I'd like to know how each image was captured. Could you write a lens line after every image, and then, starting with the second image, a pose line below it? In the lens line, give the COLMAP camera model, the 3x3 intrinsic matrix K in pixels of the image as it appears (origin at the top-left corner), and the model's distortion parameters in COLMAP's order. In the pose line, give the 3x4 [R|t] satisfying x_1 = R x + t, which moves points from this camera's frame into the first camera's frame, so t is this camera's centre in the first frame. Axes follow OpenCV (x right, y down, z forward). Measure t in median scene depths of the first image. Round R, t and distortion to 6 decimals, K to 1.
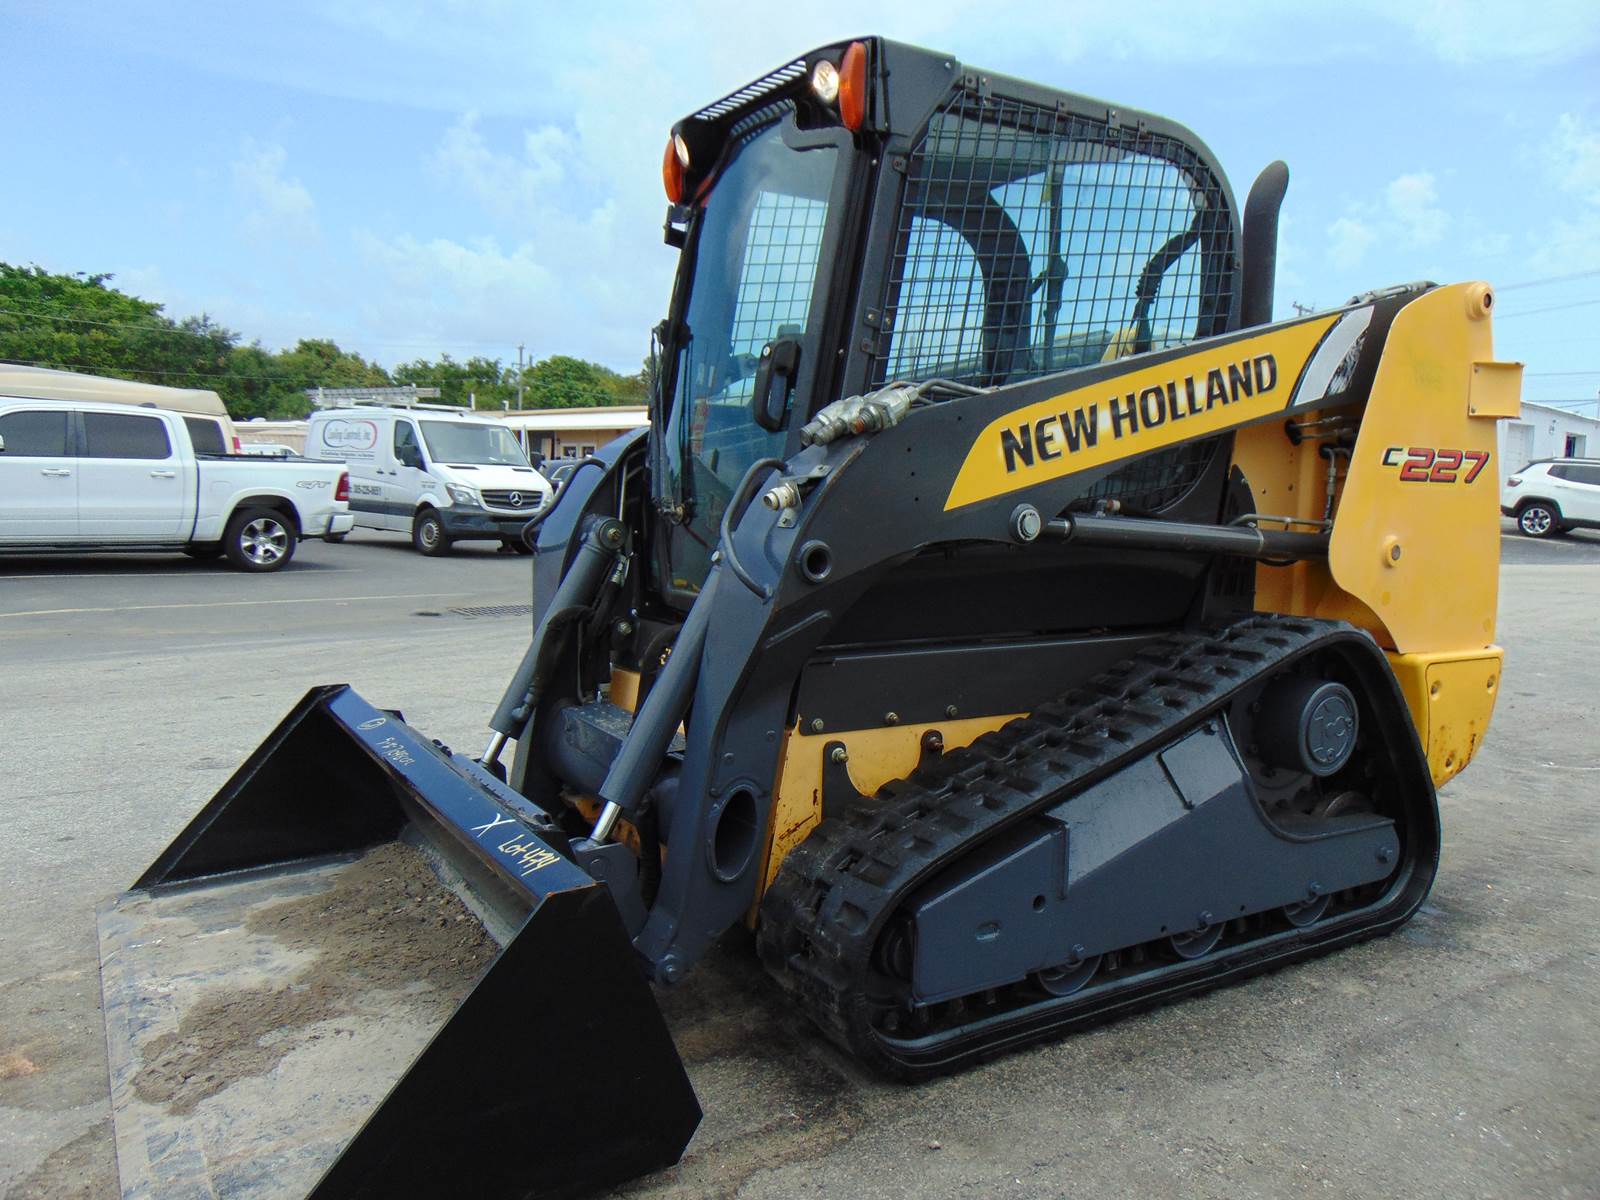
lens RADIAL K [[1204.9, 0, 826.9], [0, 1204.9, 597.3], [0, 0, 1]] dist [-0.019226, 0.072108]
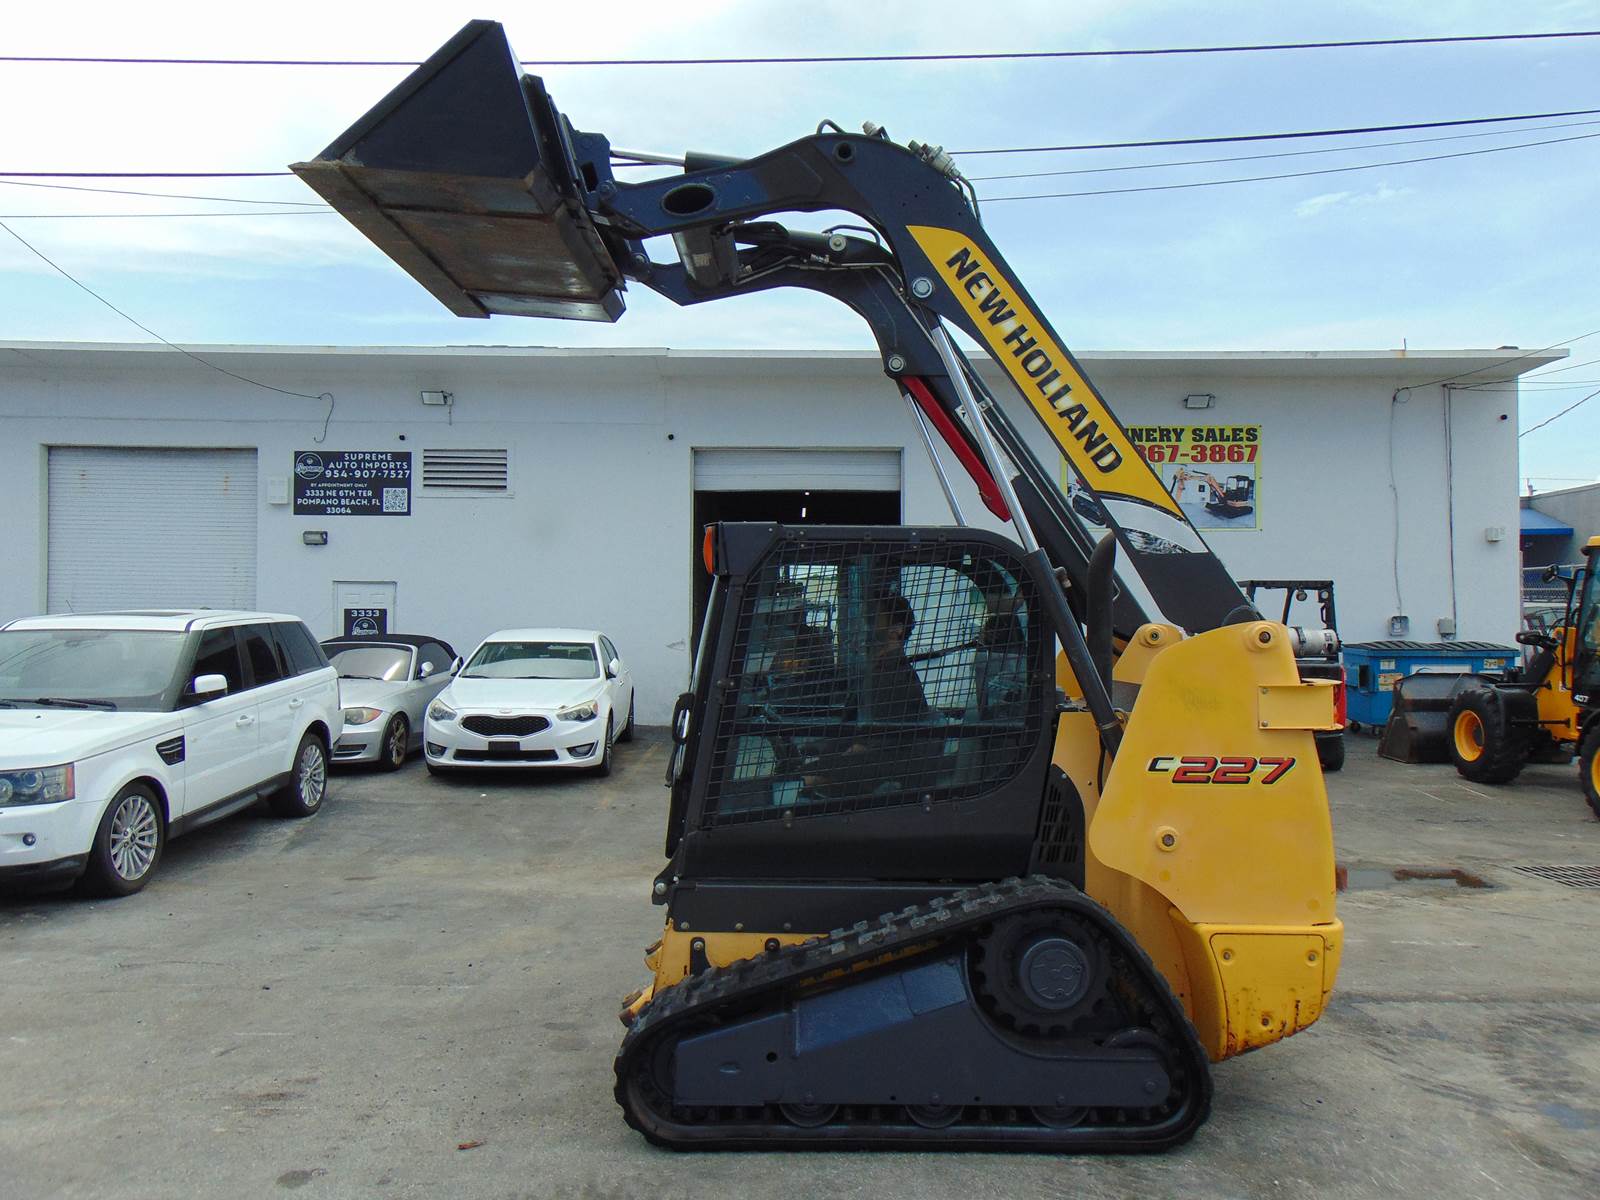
lens RADIAL K [[1191.1, 0, 801.5], [0, 1191.1, 601.8], [0, 0, 1]] dist [-0.028144, 0.060803]
pose [[0.844484, -0.027590, -0.534870, 0.948565], [-0.041812, 0.992228, -0.117195, -0.142490], [0.533947, 0.121333, 0.836767, -0.321354]]
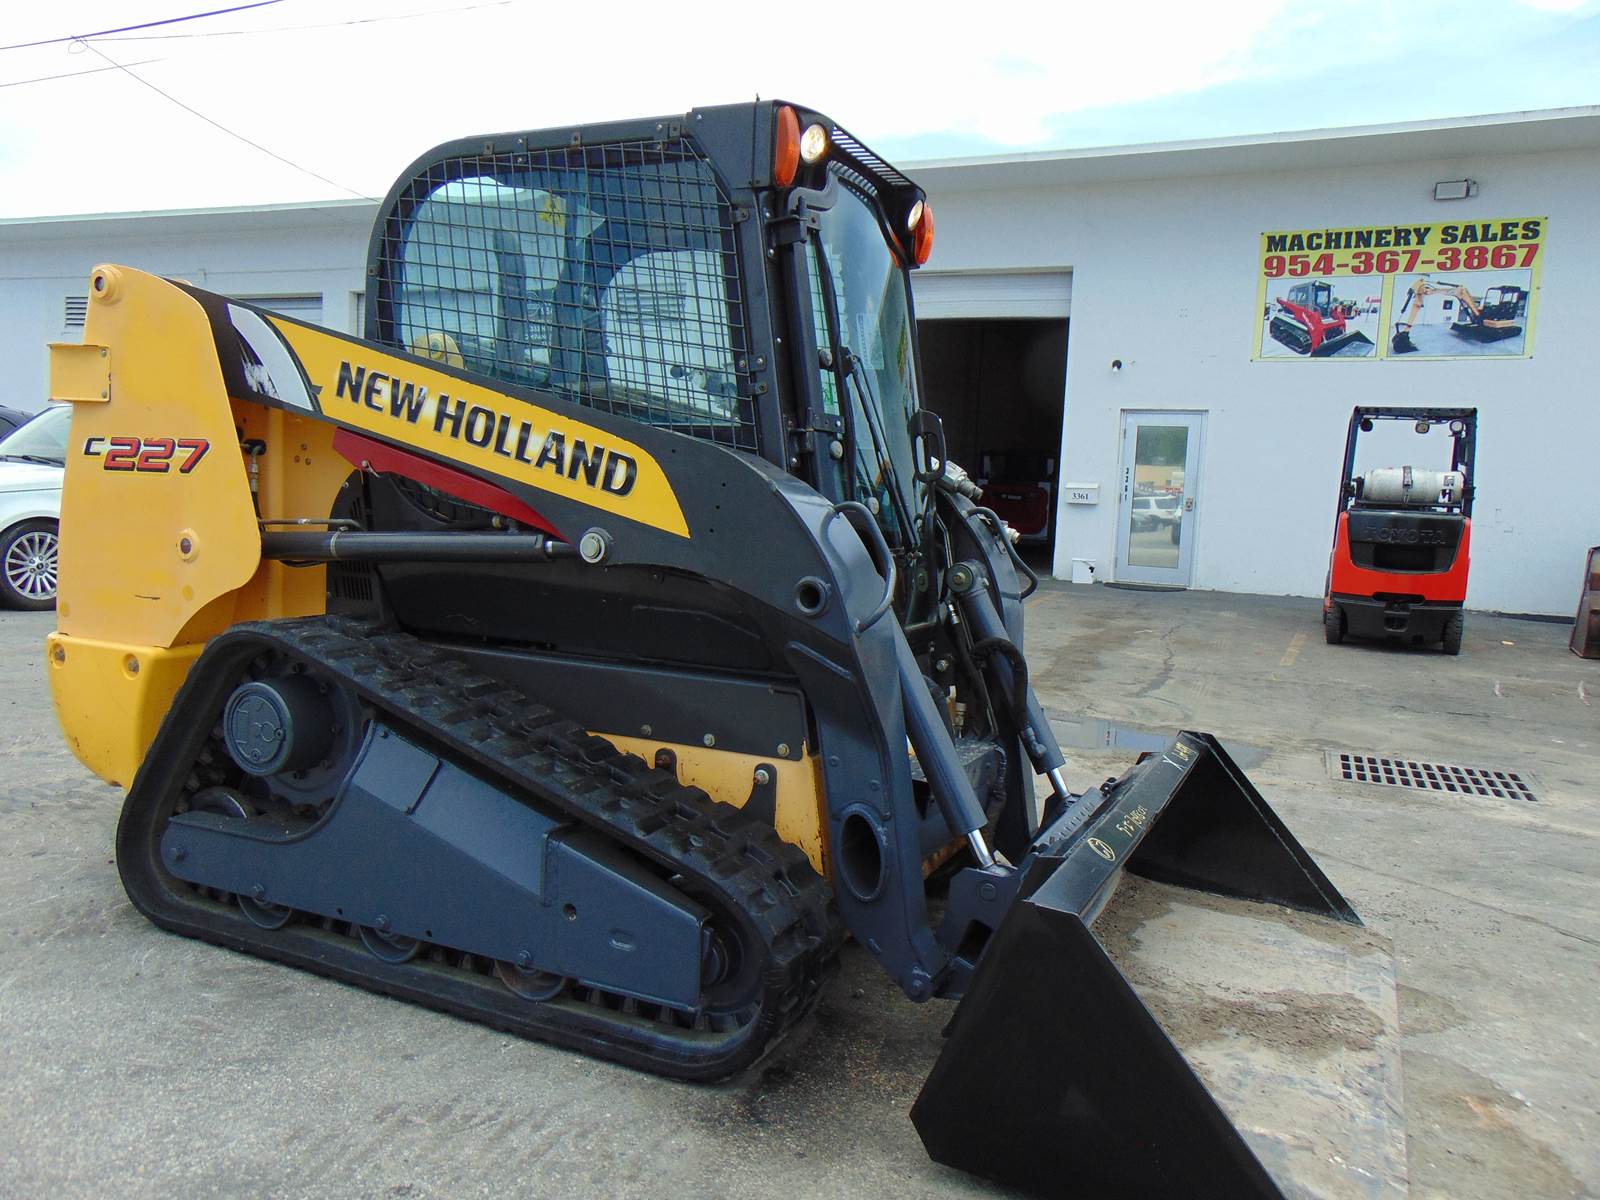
lens RADIAL K [[1175.3, 0, 808.0], [0, 1175.3, 600.8], [0, 0, 1]] dist [0.021846, 0.005272]
pose [[0.539239, 0.088142, -0.837527, 2.231819], [-0.126904, 0.991656, 0.022655, -0.114906], [0.832536, 0.094069, 0.545925, 1.252953]]
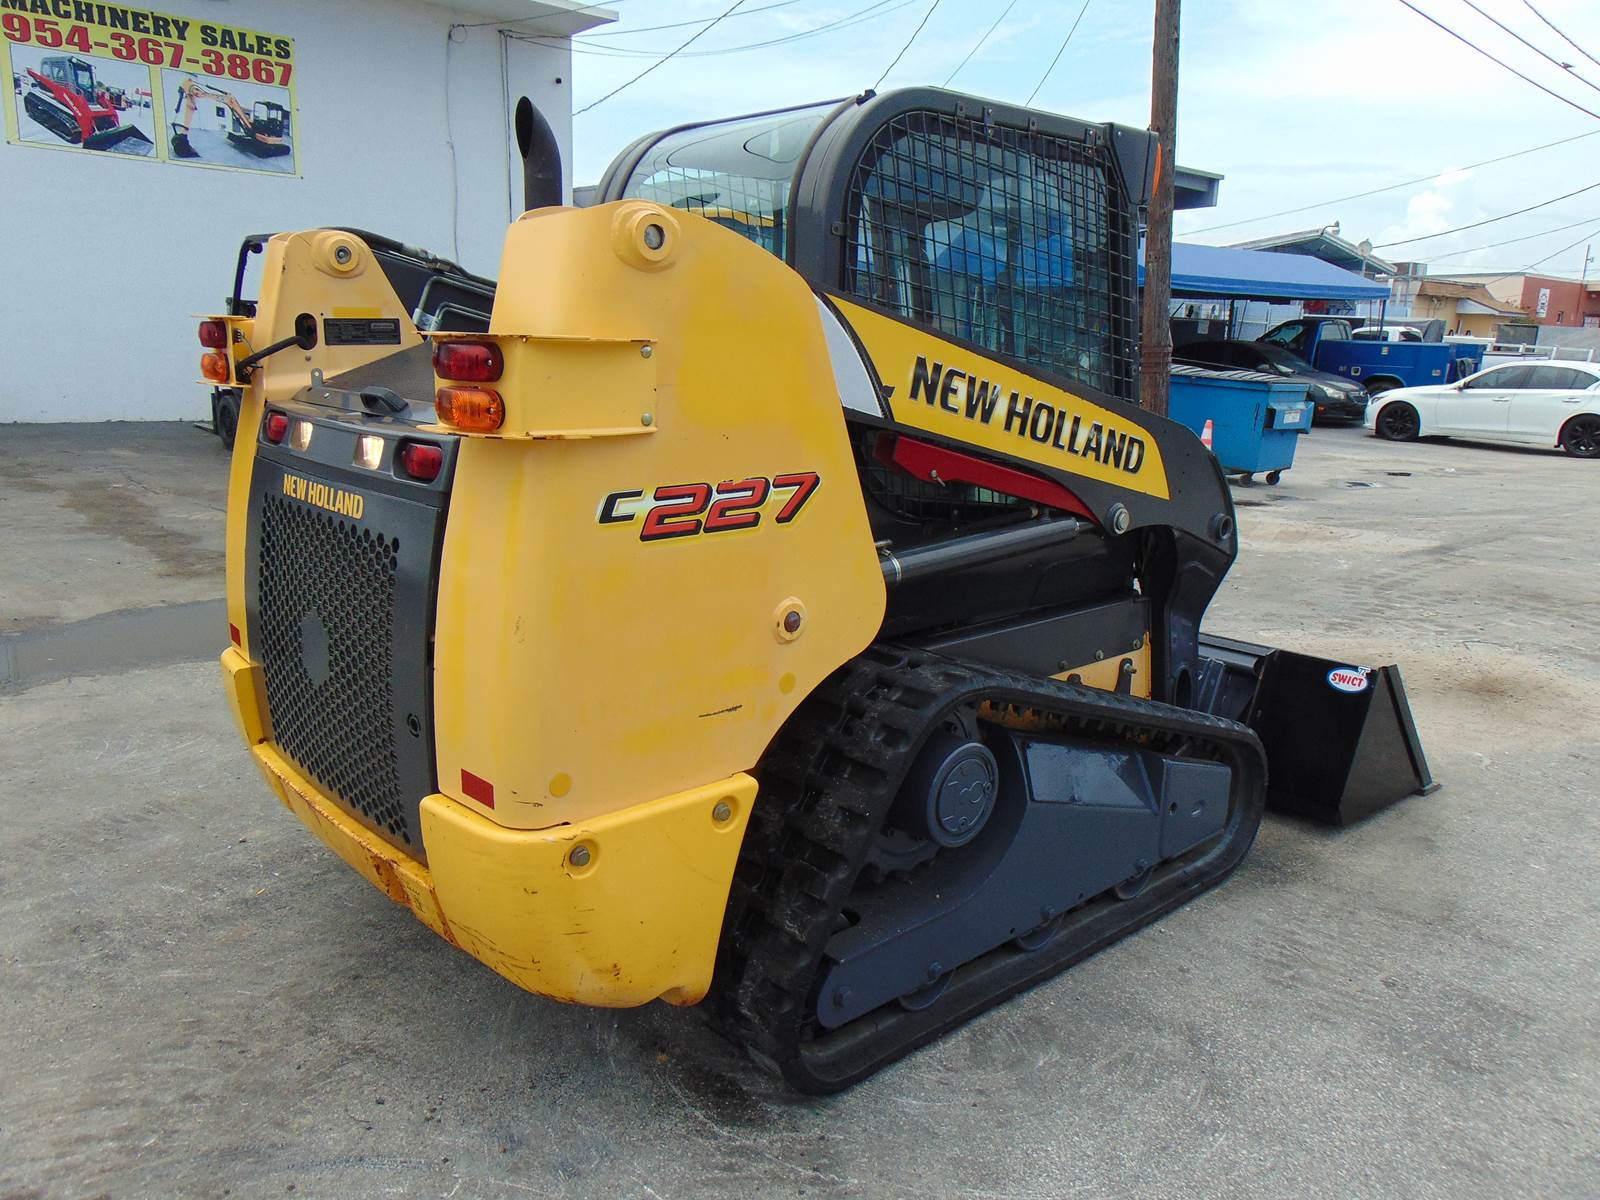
lens RADIAL K [[1148.4, 0, 774.8], [0, 1148.4, 594.1], [0, 0, 1]] dist [0.057909, -0.004044]
pose [[0.987361, -0.022821, 0.156833, 0.854878], [0.002764, 0.991908, 0.126929, -0.183845], [-0.158461, -0.124891, 0.979435, 0.611332]]
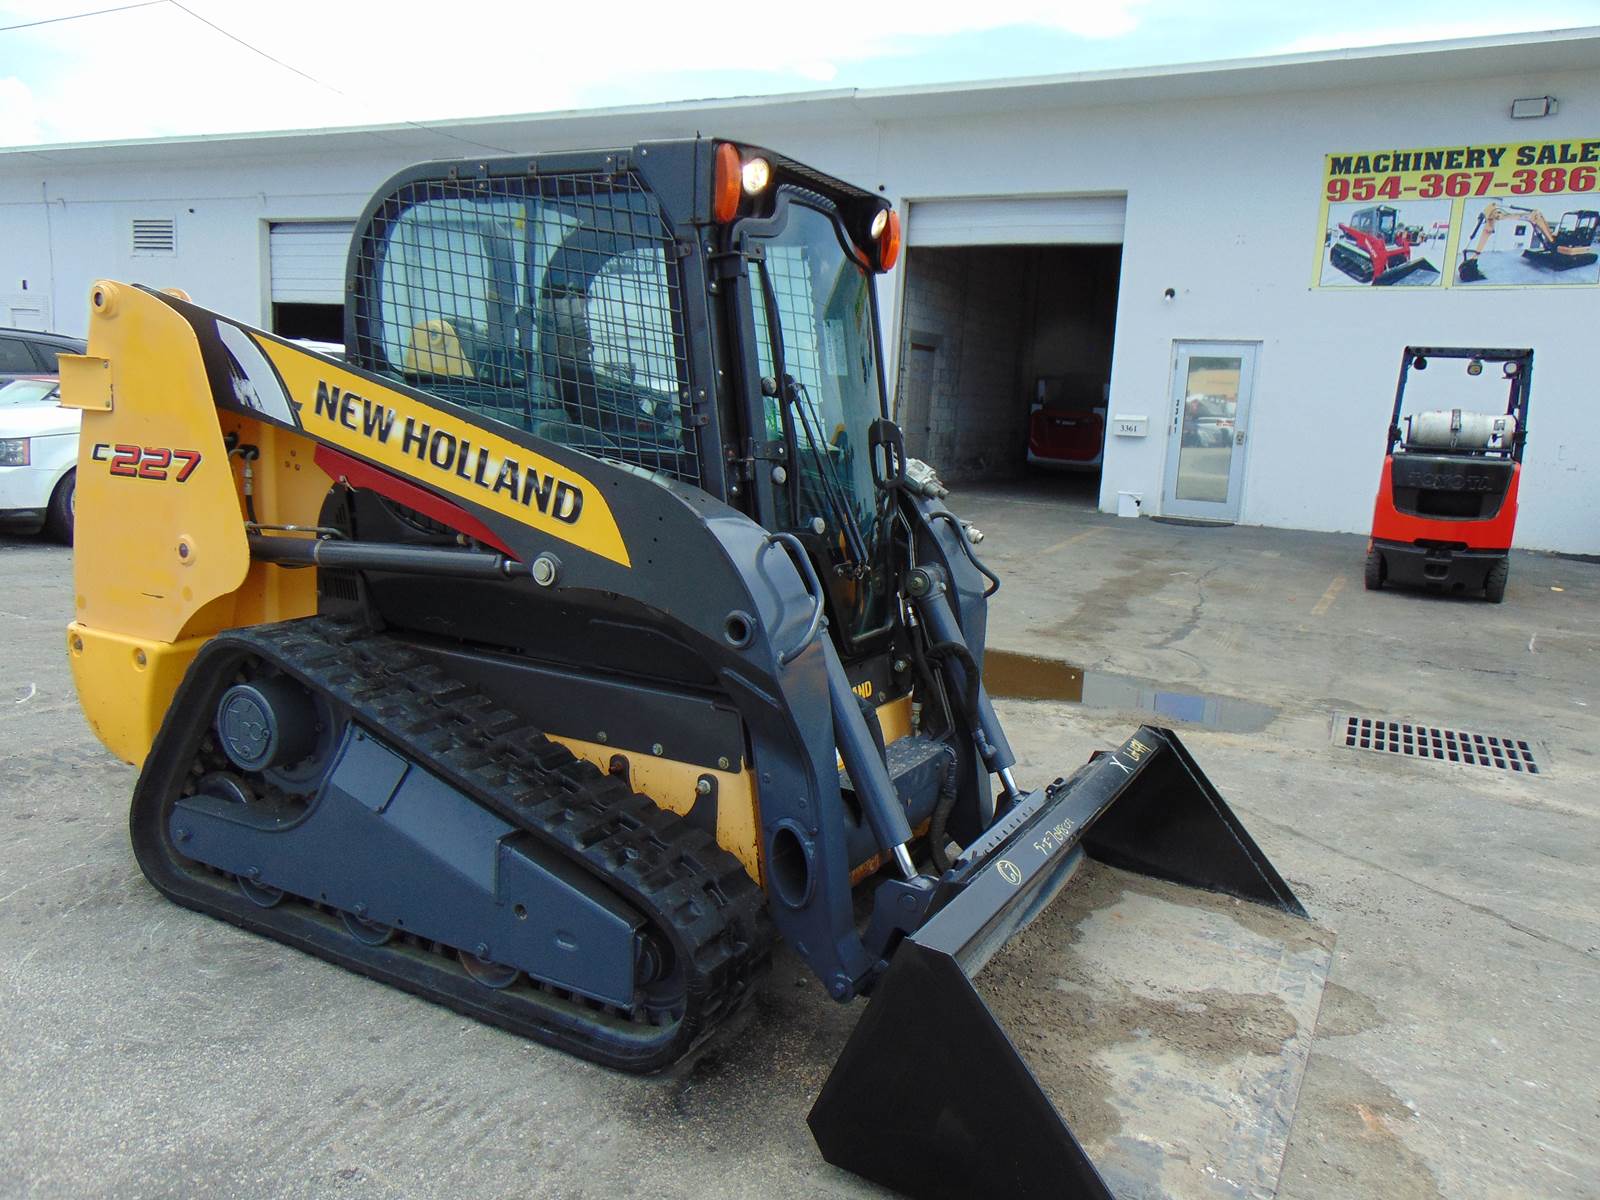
lens RADIAL K [[1174.2, 0, 807.0], [0, 1174.2, 597.6], [0, 0, 1]] dist [0.024768, 0.000365]
pose [[0.491427, 0.153984, -0.857198, 2.313586], [-0.133467, 0.985935, 0.100594, -0.222337], [0.860631, 0.064973, 0.505067, 1.309829]]
